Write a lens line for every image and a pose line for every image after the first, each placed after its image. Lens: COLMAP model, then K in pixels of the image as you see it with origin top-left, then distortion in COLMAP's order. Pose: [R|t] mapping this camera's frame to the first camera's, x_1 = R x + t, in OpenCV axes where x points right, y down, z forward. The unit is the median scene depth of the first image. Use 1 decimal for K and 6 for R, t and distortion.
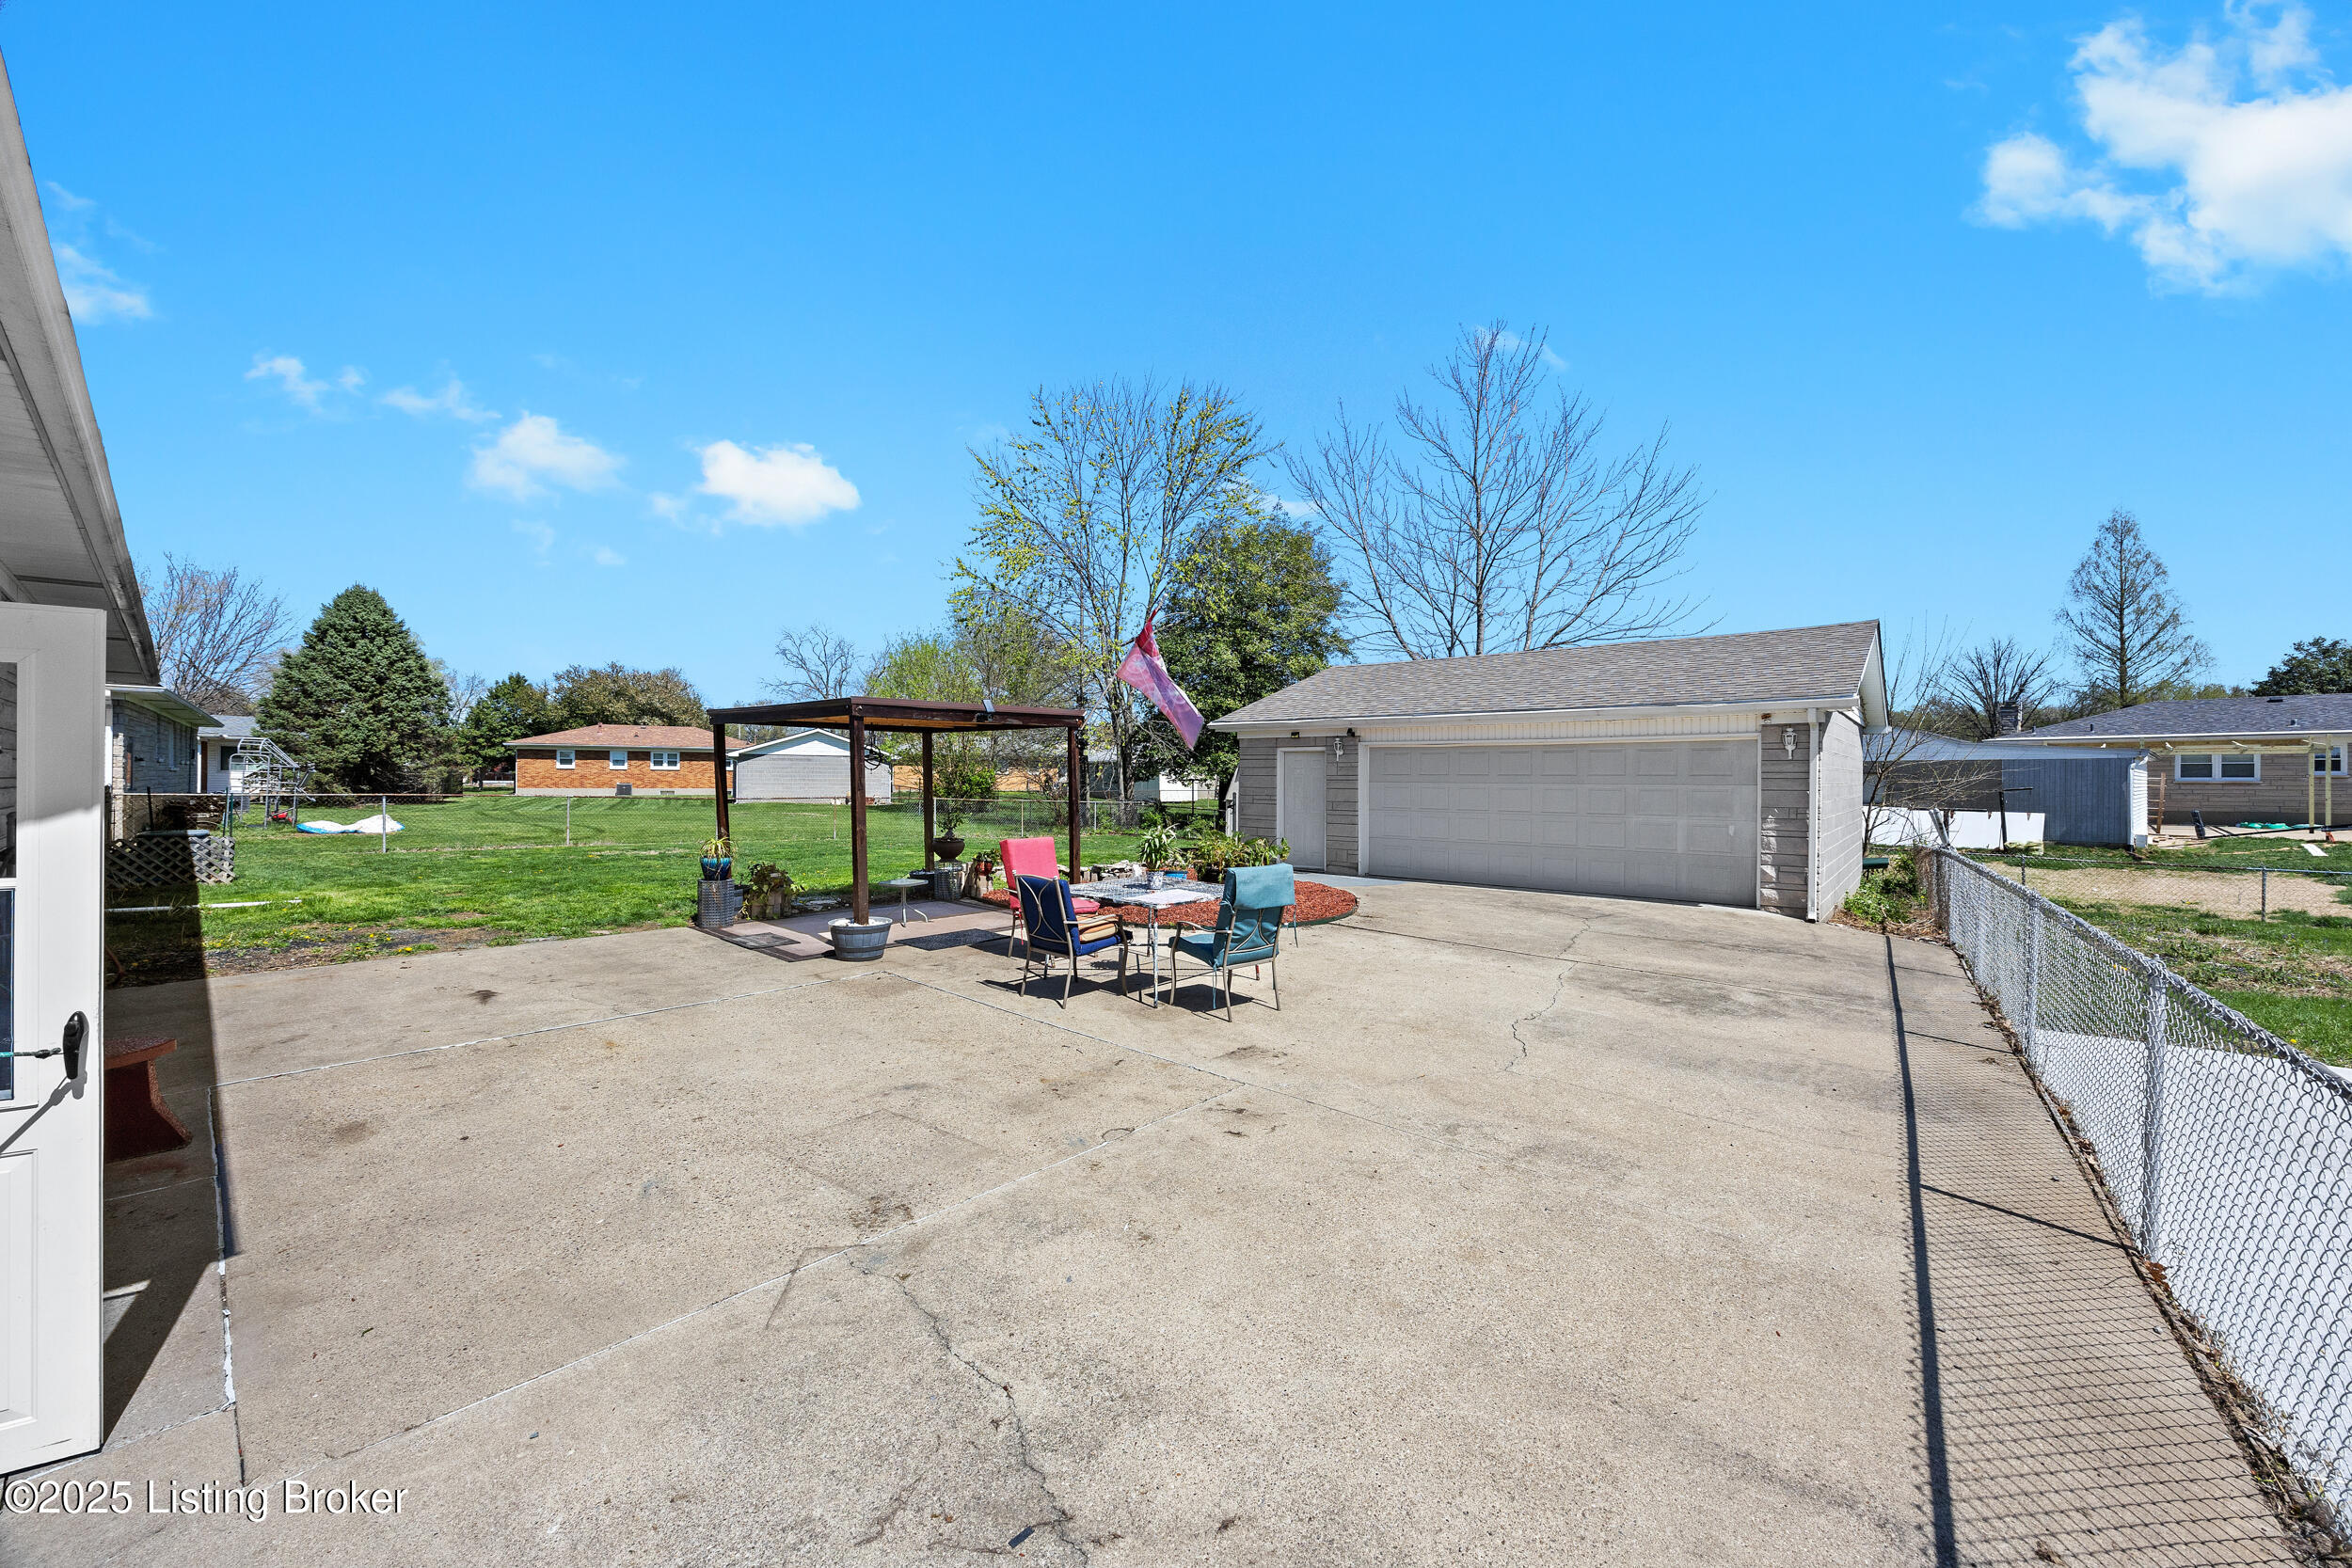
lens RADIAL K [[883.0, 0, 1176.0], [0, 883.0, 784.0], [0, 0, 1]] dist [-0.000131, -0.000038]
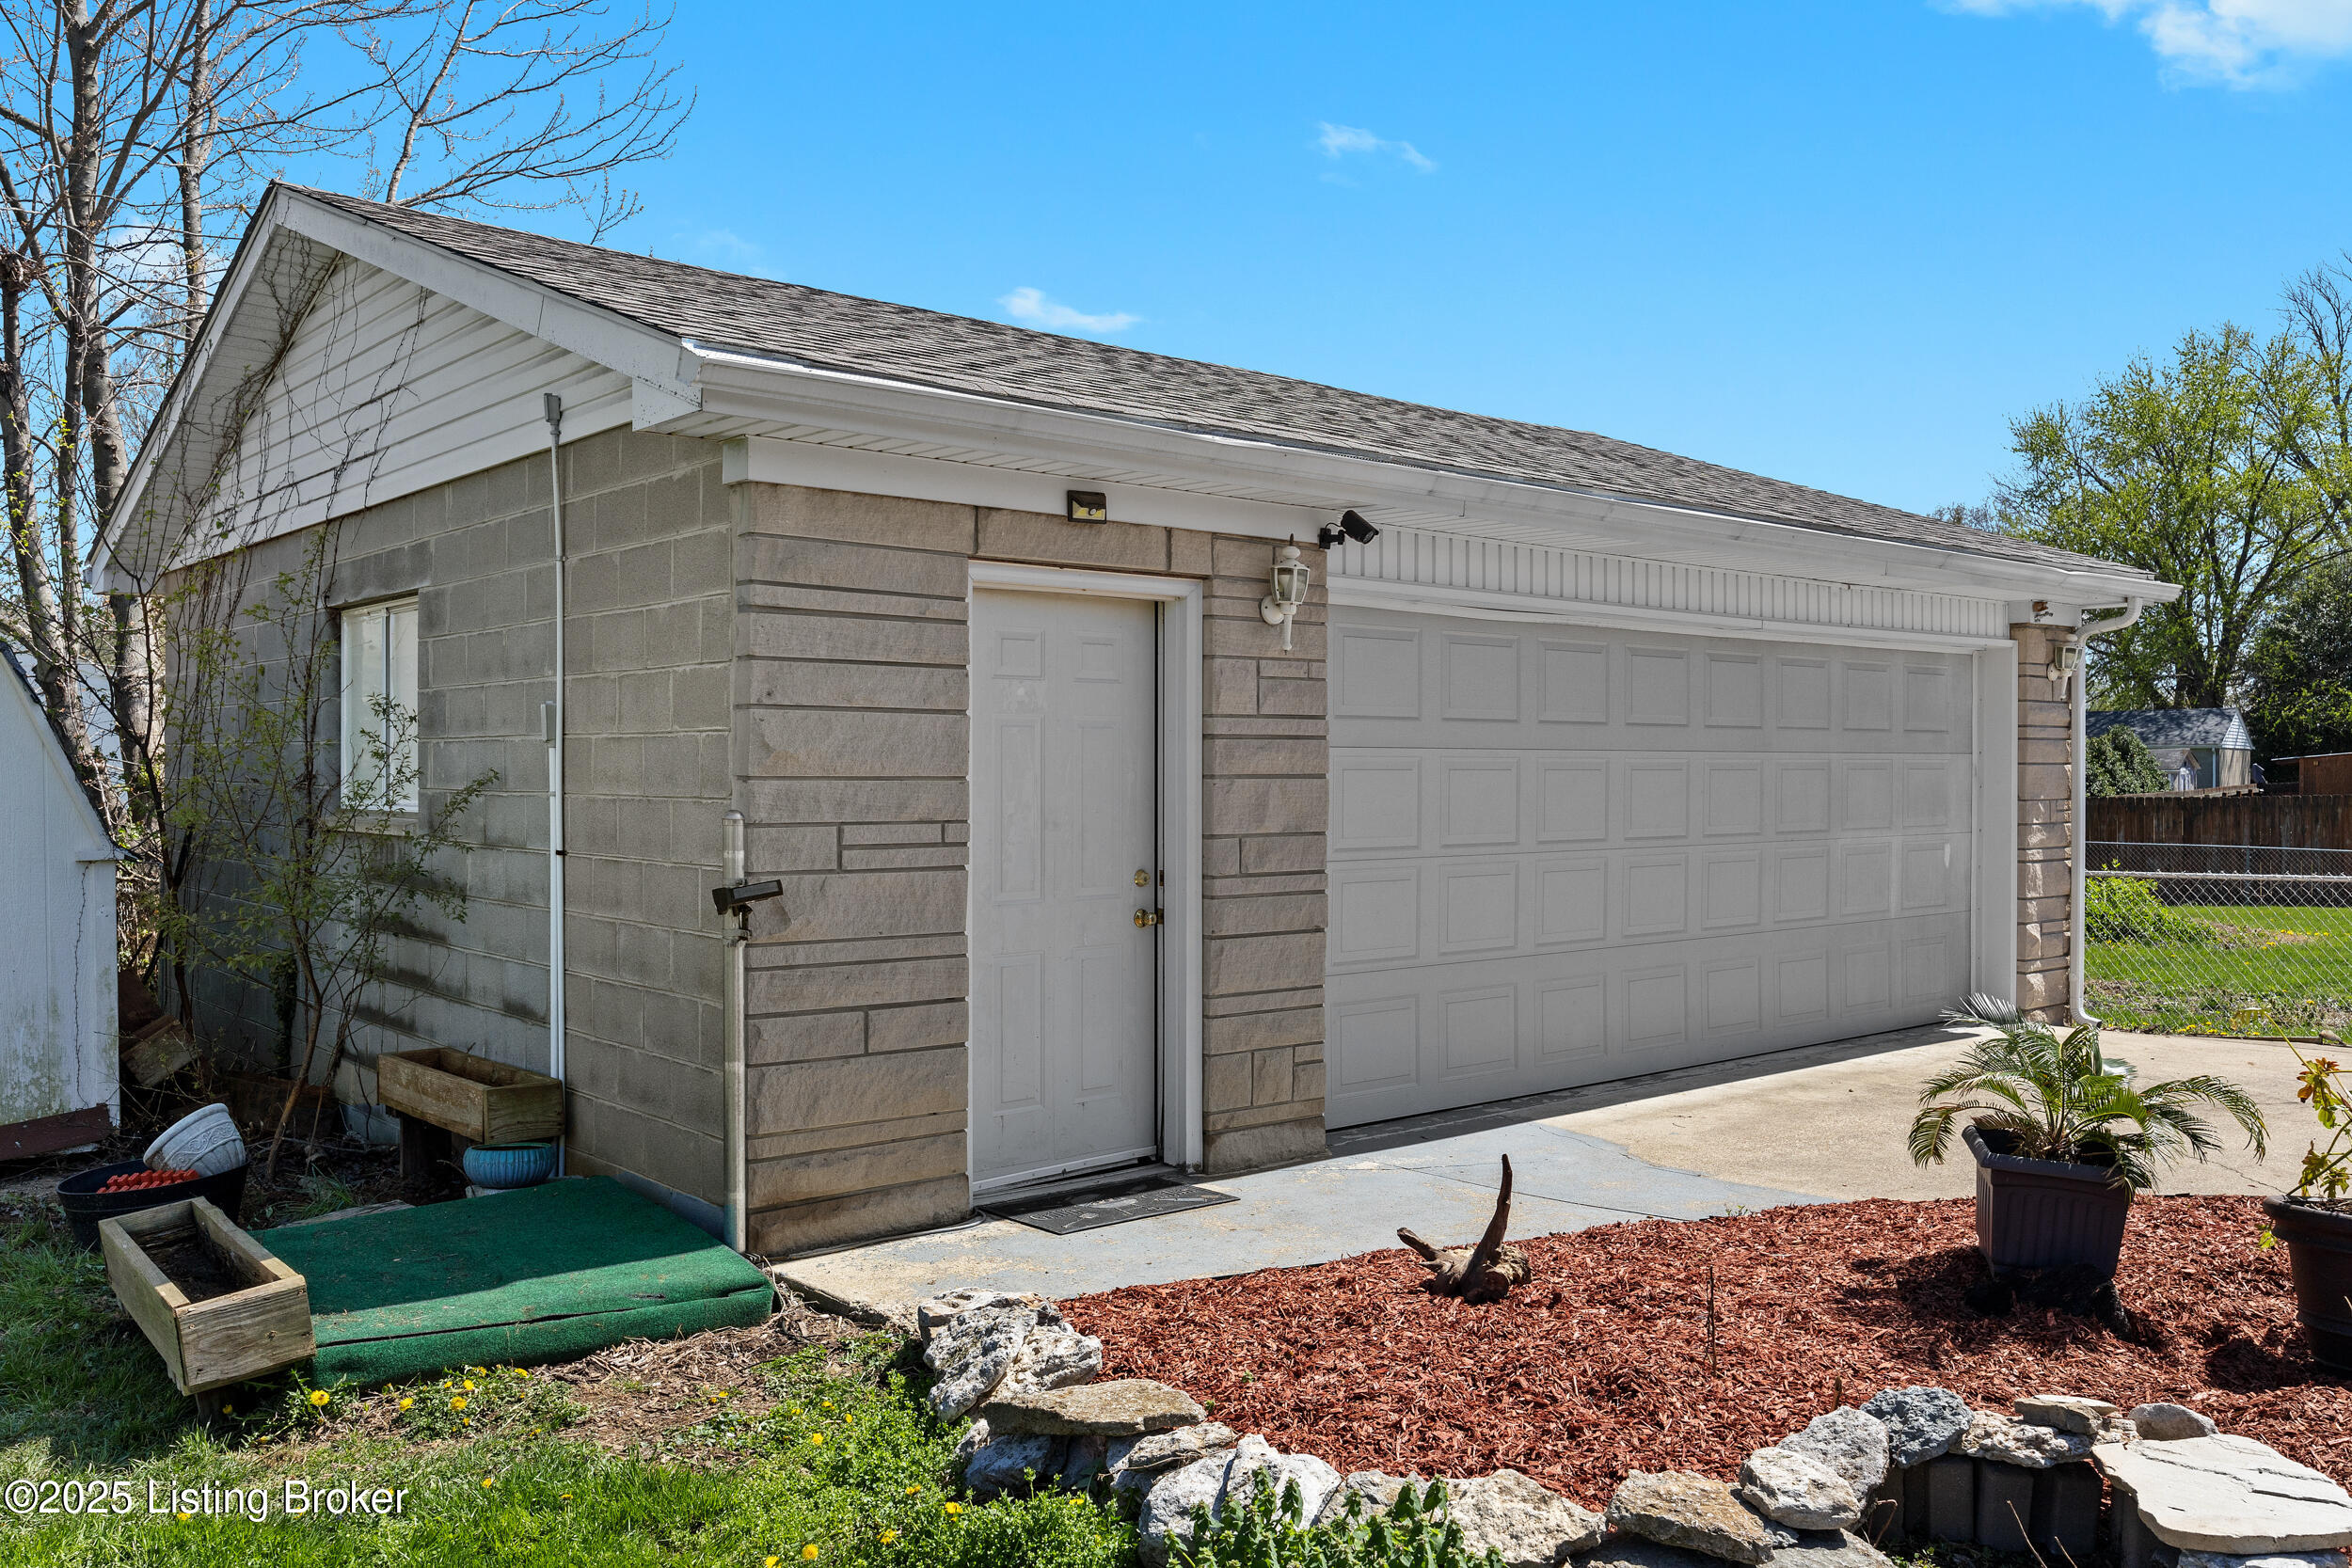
lens RADIAL K [[1899.3, 0, 1176.0], [0, 1899.3, 784.0], [0, 0, 1]] dist [-0.009716, -0.005439]
pose [[0.148581, 0.003809, 0.988893, -0.285524], [0.027504, 0.999590, -0.007982, 0.010605], [-0.988518, 0.028384, 0.148415, 0.942733]]
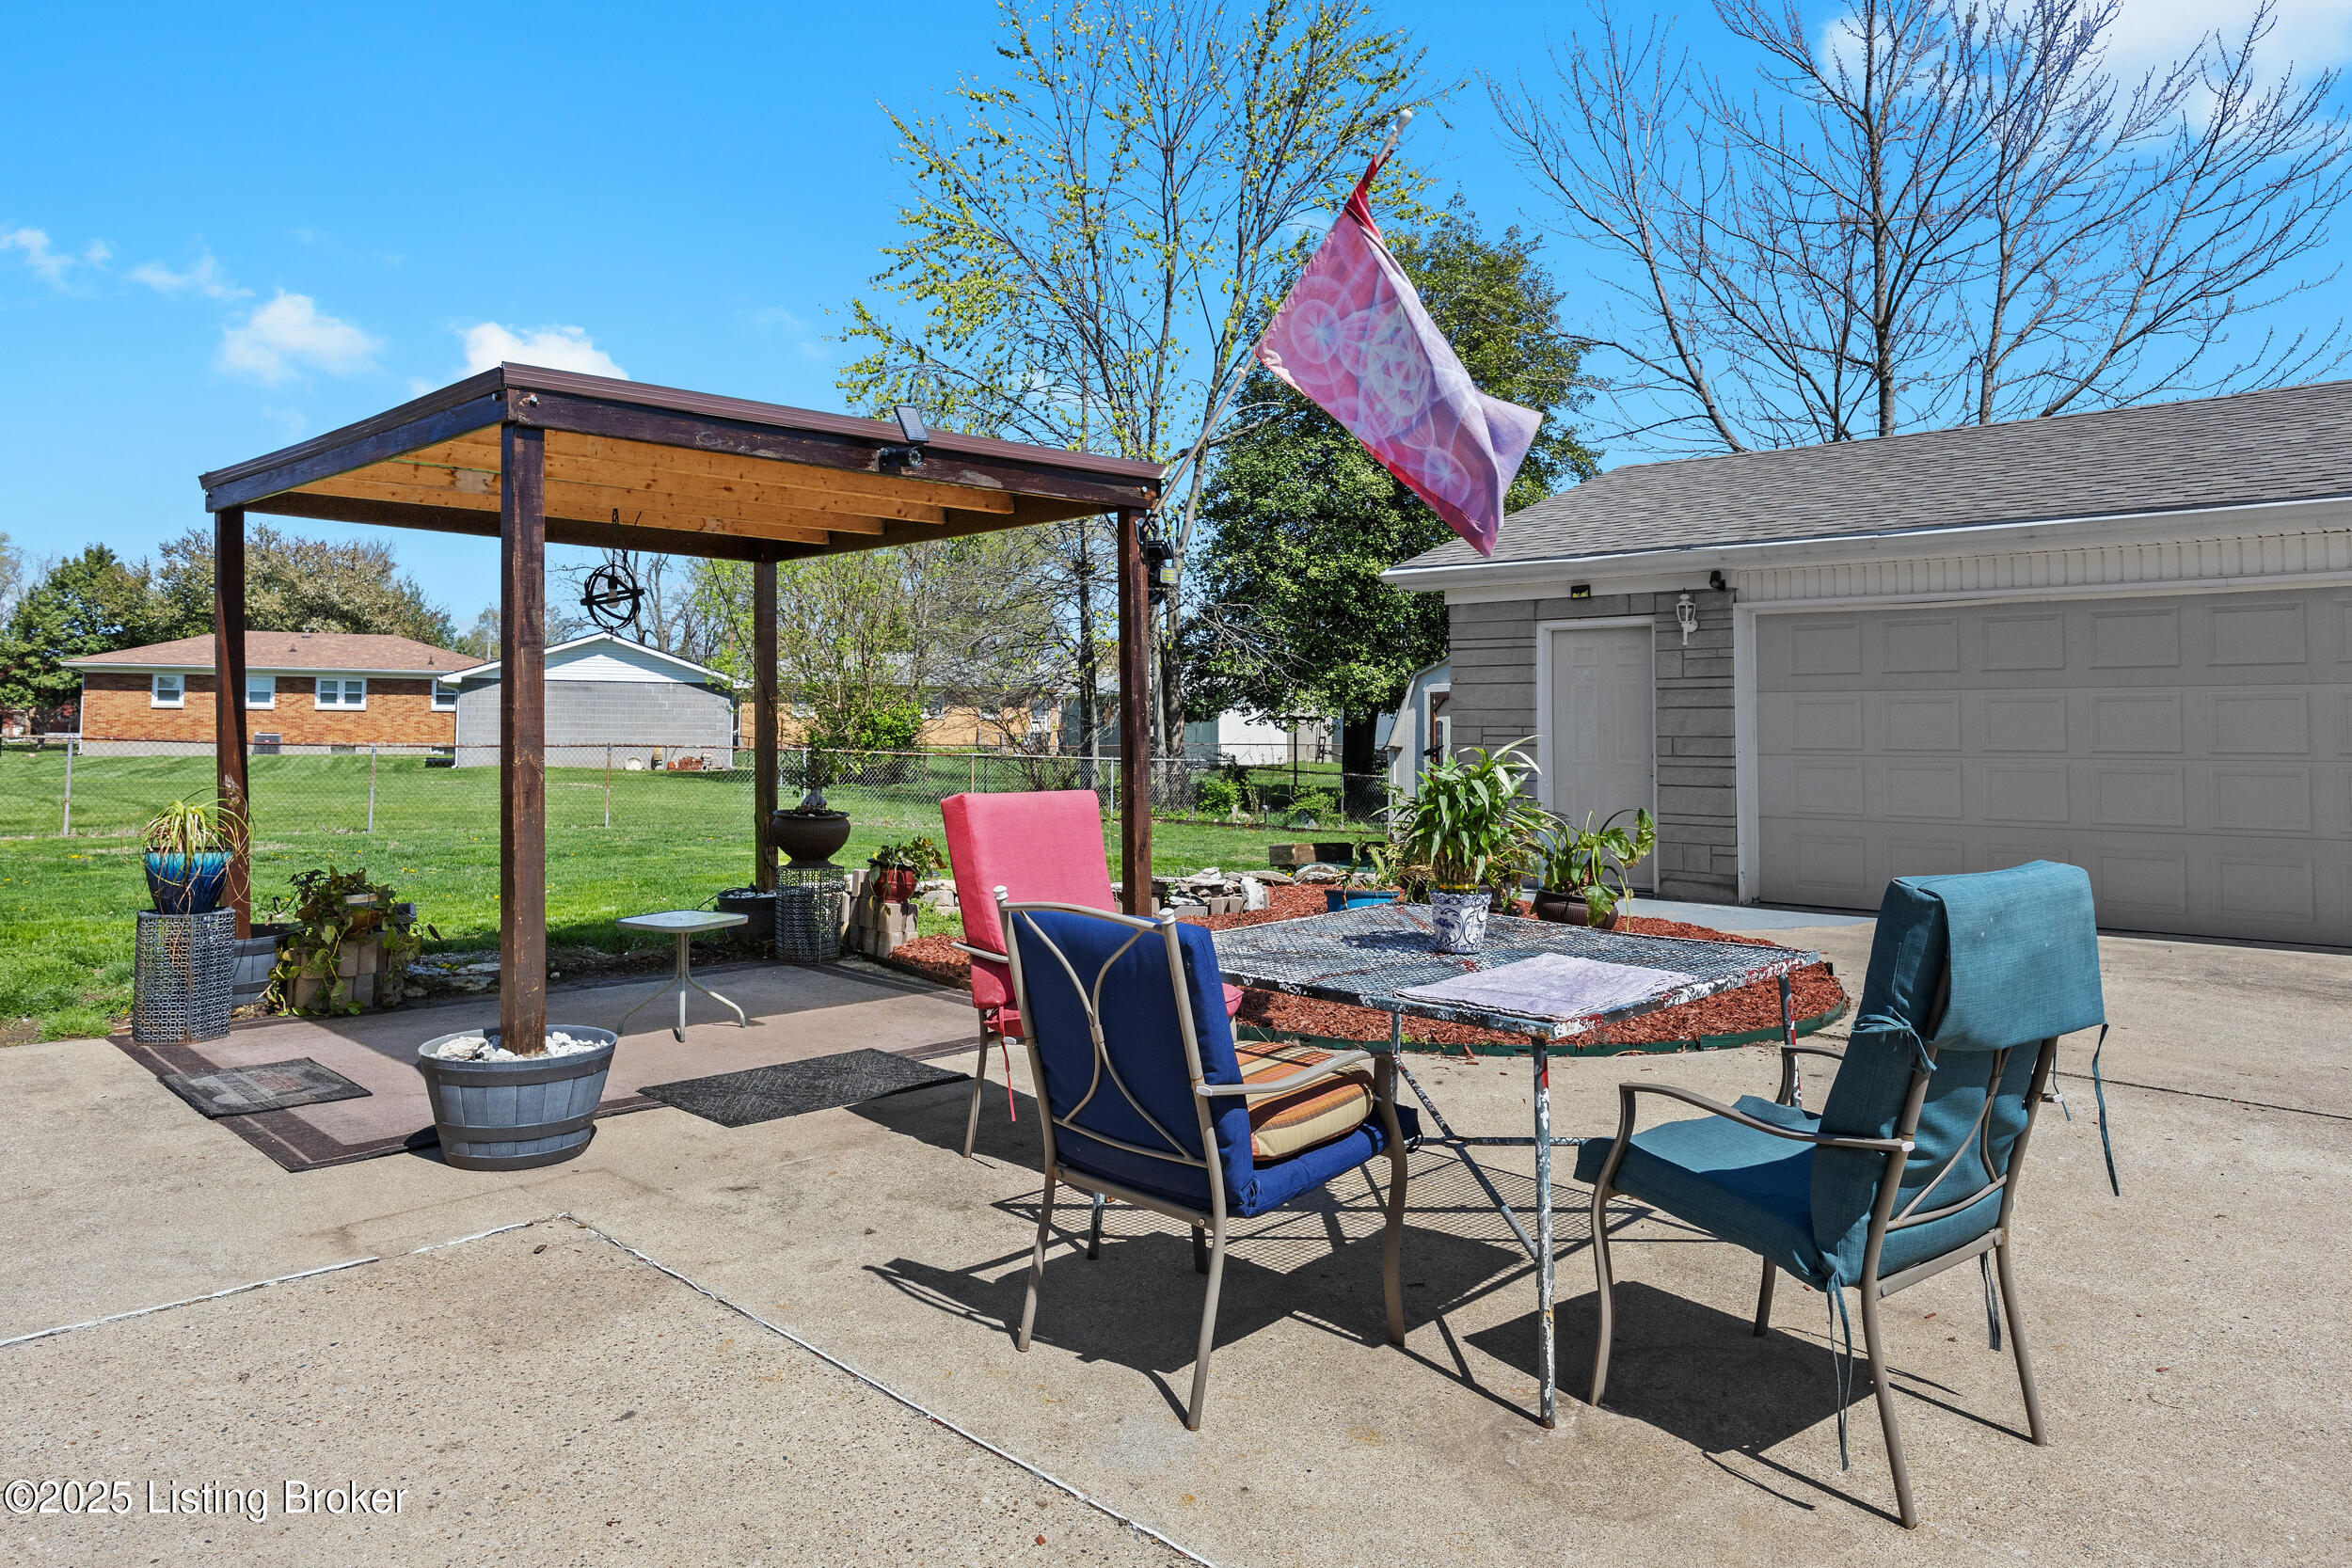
lens RADIAL K [[1494.5, 0, 1175.0], [0, 1494.5, 656.8], [0, 0, 1]] dist [-0.006304, -0.000503]
pose [[0.999453, -0.002715, -0.032952, -0.049928], [0.000770, 0.998265, -0.058882, 0.023804], [0.033055, 0.058825, 0.997721, 0.235110]]
